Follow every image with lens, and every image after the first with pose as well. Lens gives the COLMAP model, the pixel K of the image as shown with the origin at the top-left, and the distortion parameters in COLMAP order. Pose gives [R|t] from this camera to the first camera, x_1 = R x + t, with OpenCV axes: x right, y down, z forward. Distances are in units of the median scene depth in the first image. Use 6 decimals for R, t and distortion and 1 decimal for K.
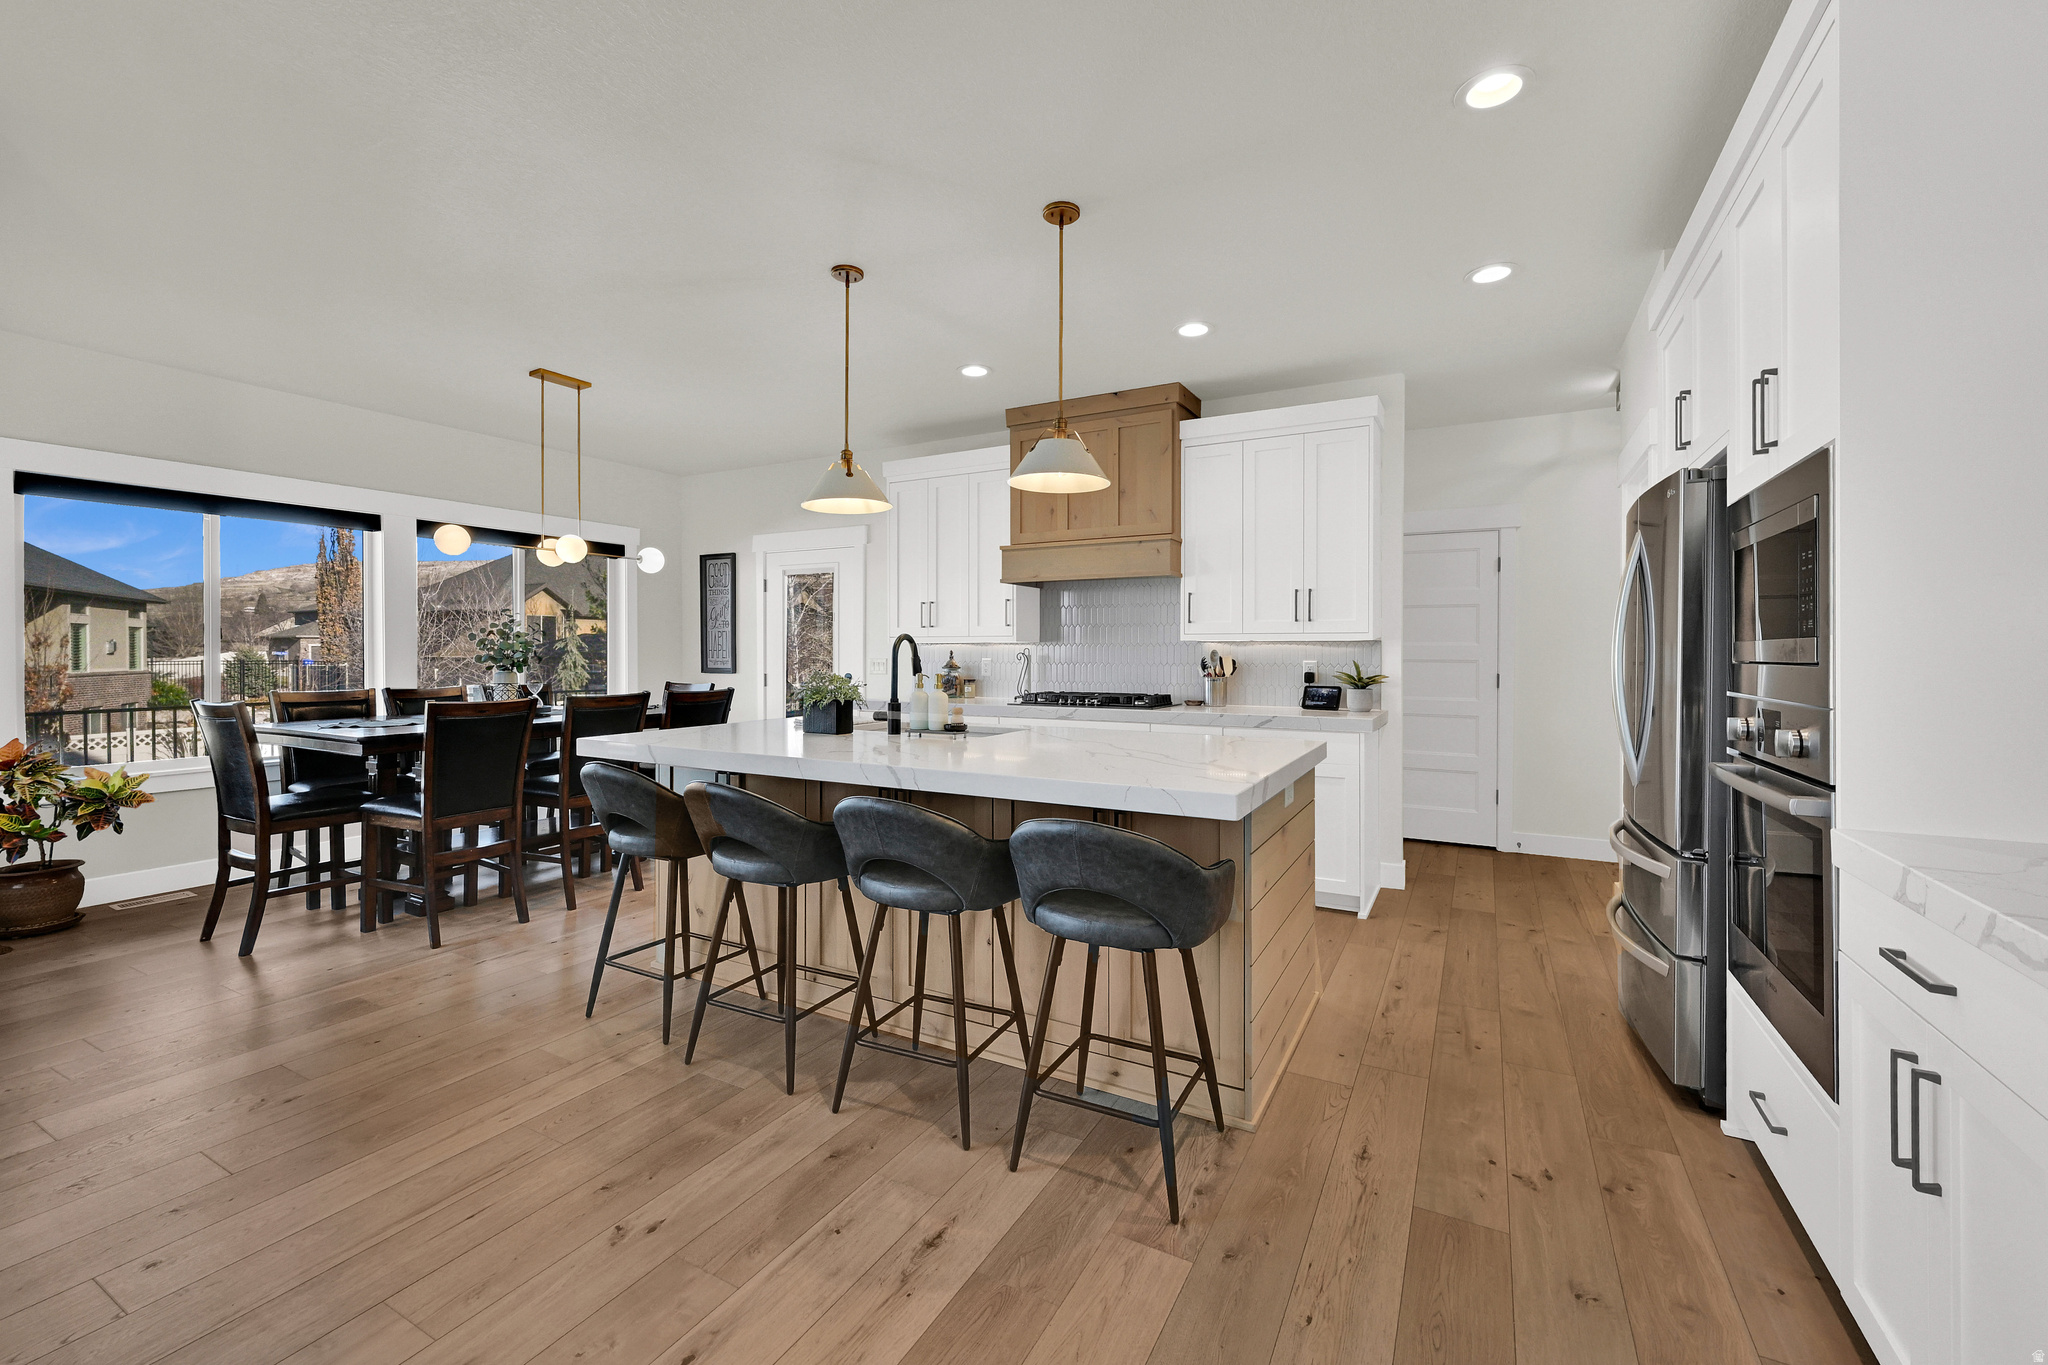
lens RADIAL K [[827.2, 0, 1032.4], [0, 827.2, 657.9], [0, 0, 1]] dist [-0.000252, -0.000193]
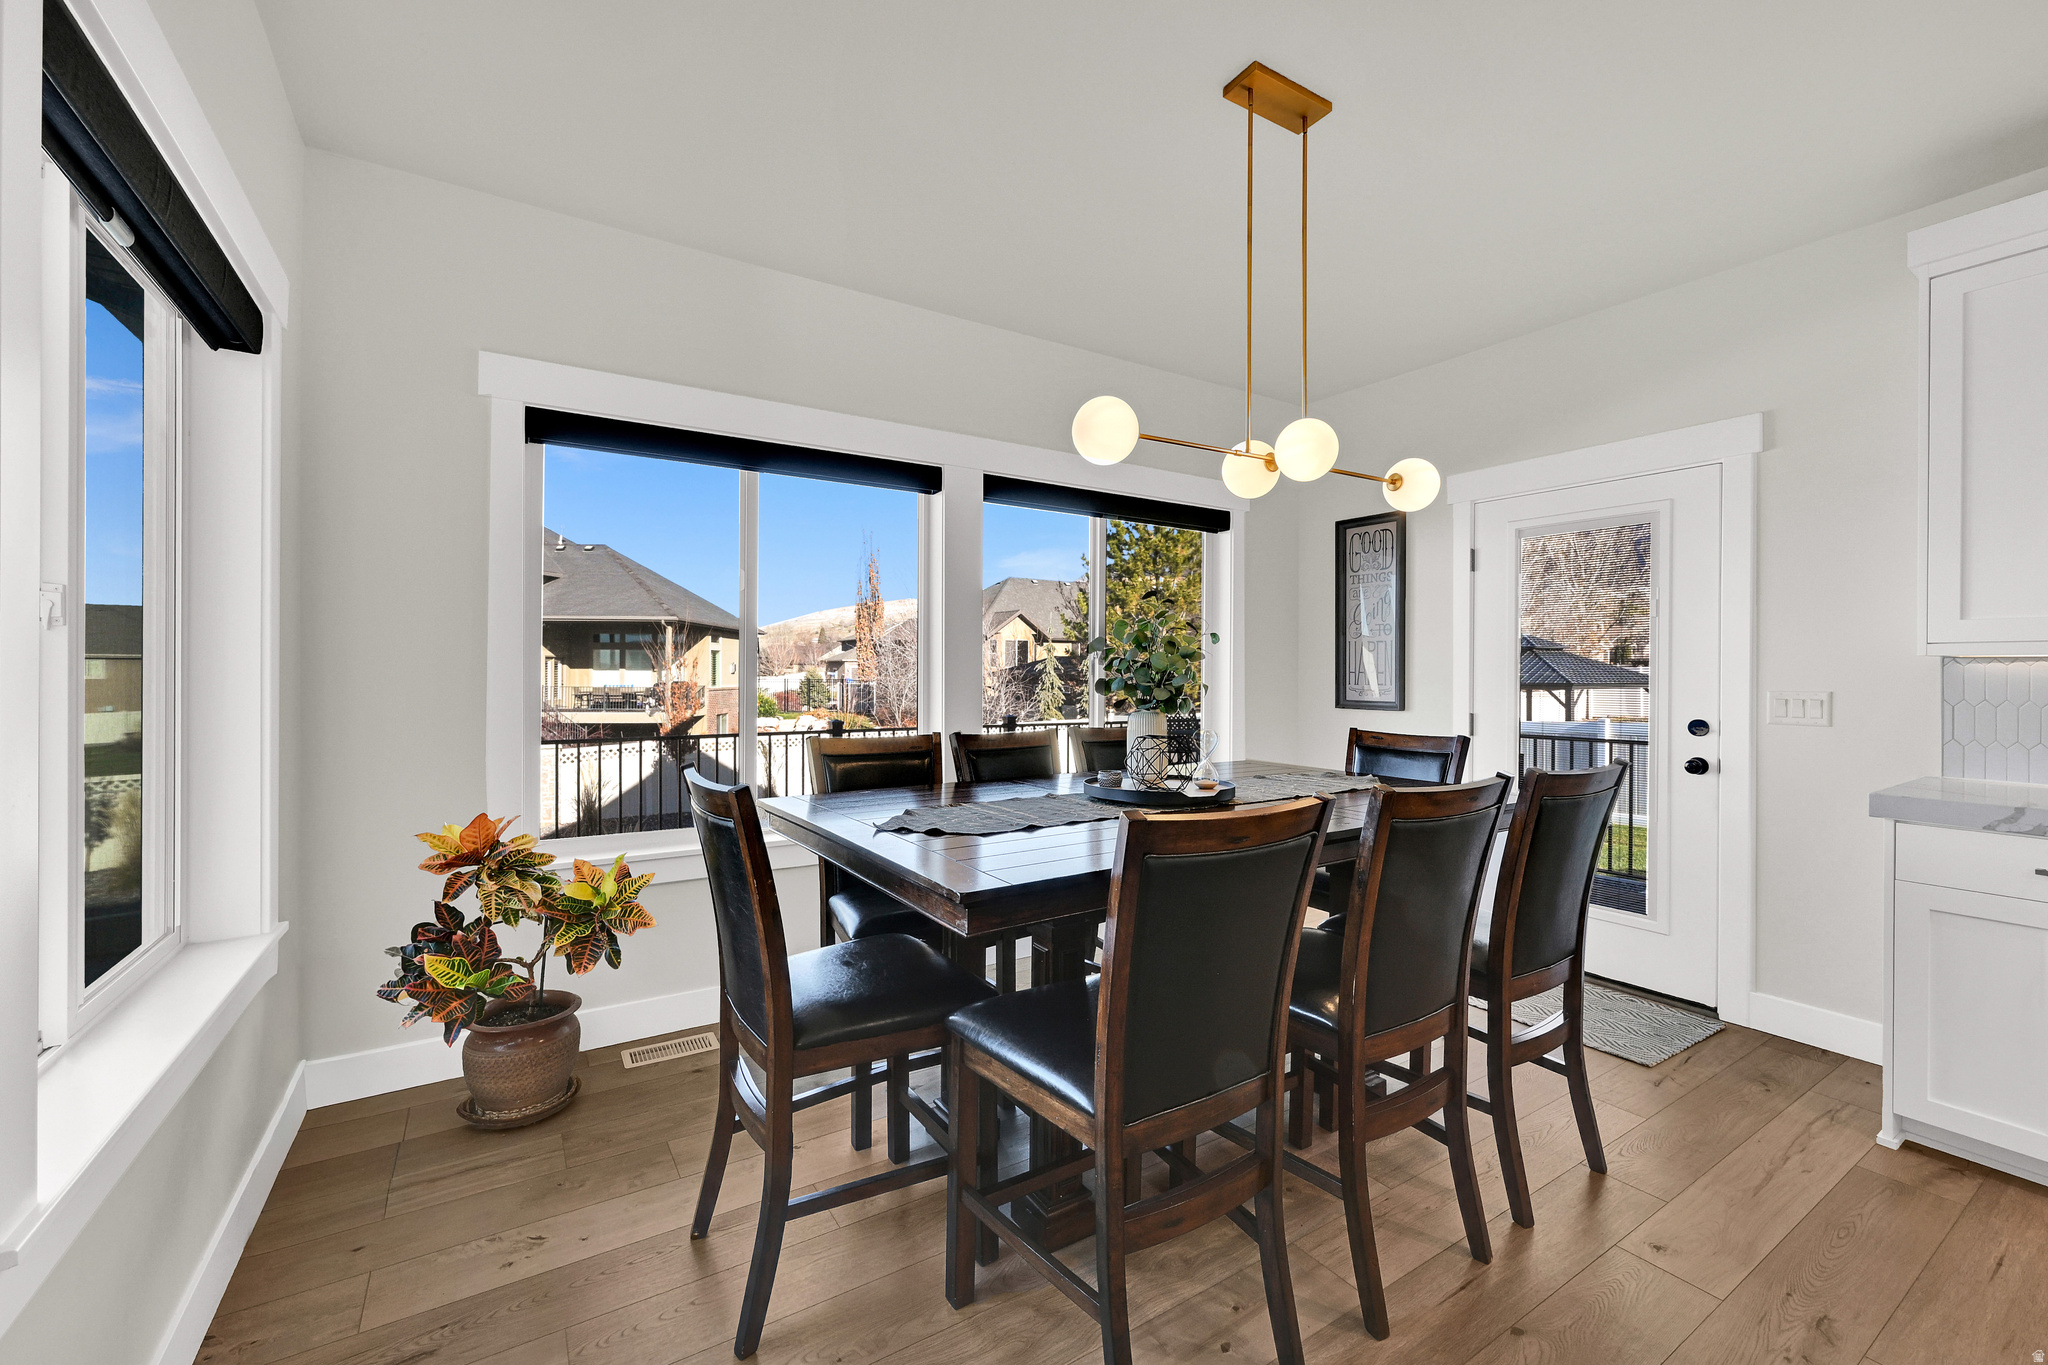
lens RADIAL K [[827.2, 0, 1041.2], [0, 827.2, 671.5], [0, 0, 1]] dist [-0.000252, -0.000193]
pose [[0.881709, 0.003610, -0.471781, -0.442035], [-0.008929, 0.999919, -0.009036, -0.003340], [0.471710, 0.012179, 0.881670, 0.496754]]
